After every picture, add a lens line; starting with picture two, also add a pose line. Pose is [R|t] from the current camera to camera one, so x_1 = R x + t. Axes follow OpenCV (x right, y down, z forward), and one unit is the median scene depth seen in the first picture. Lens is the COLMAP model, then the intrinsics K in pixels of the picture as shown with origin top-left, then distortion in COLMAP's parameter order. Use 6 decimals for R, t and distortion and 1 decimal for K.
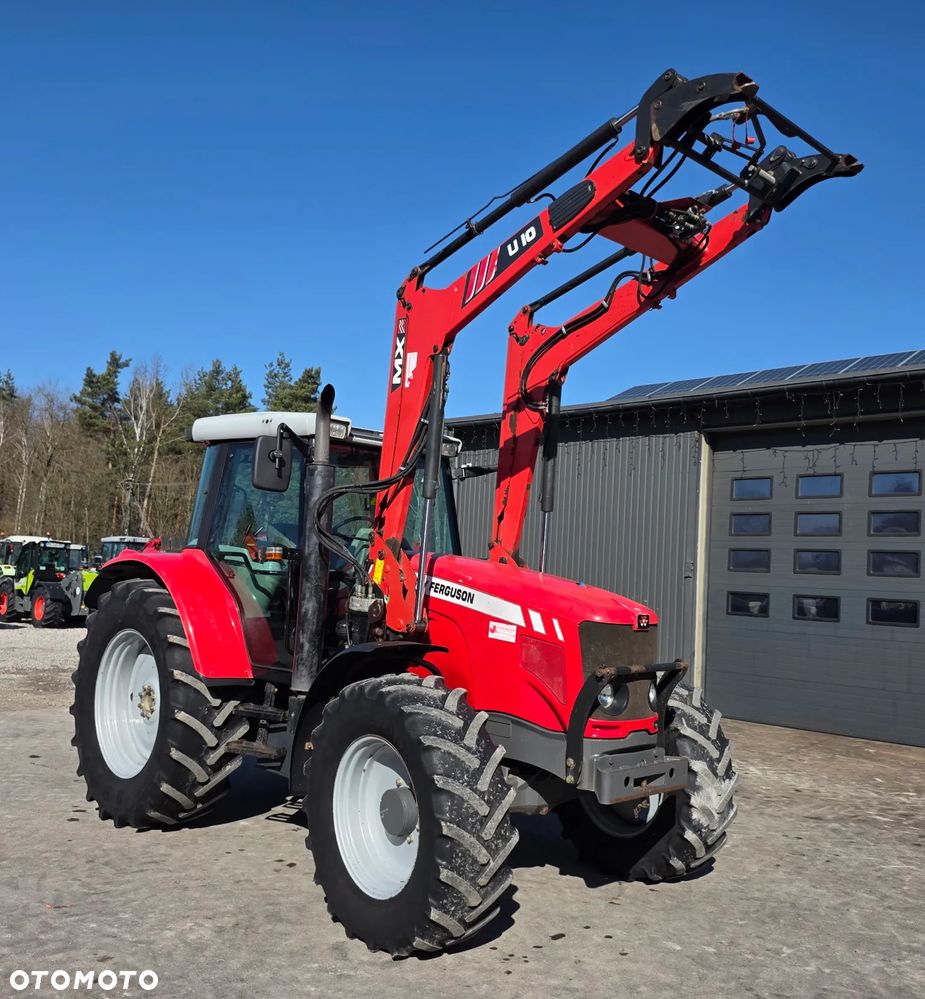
lens RADIAL K [[995.6, 0, 458.4], [0, 995.6, 501.3], [0, 0, 1]] dist [0.046564, 0.000000]
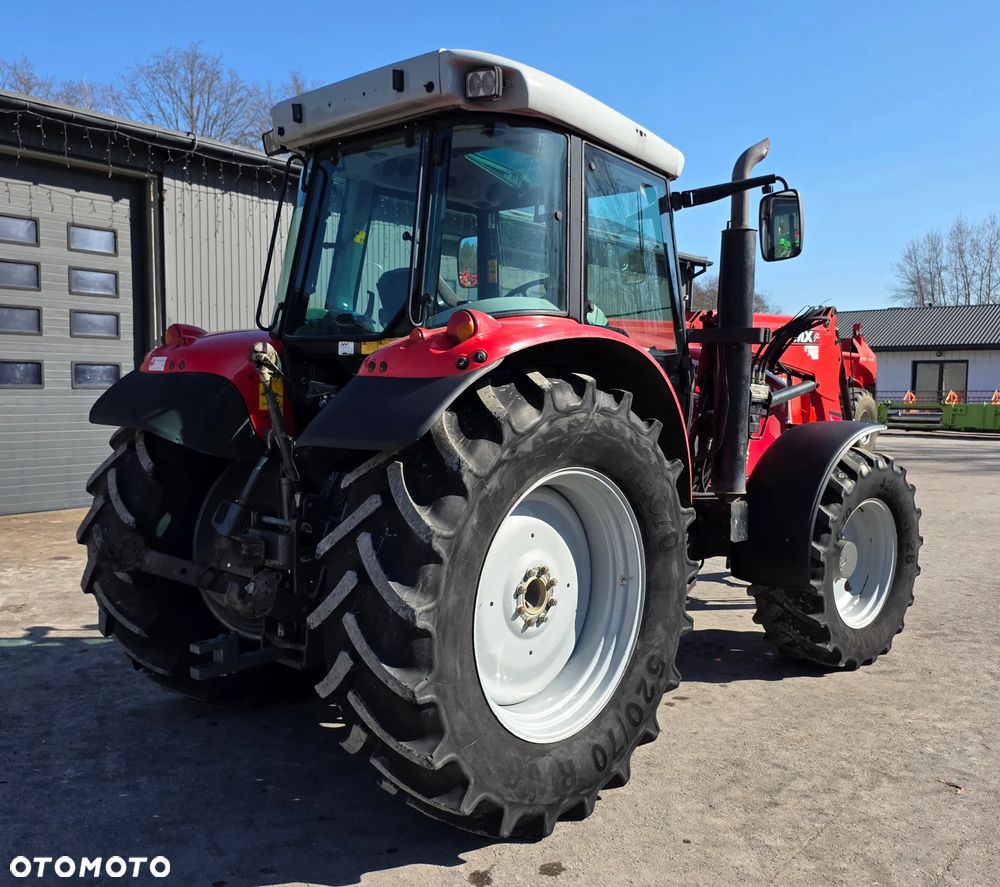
lens RADIAL K [[964.2, 0, 493.2], [0, 964.2, 452.0], [0, 0, 1]] dist [0.038400, 0.000000]
pose [[-0.089986, -0.119437, 0.988755, -1.009645], [-0.097523, 0.989069, 0.110600, 0.083971], [-0.991157, -0.086474, -0.100651, 1.347802]]
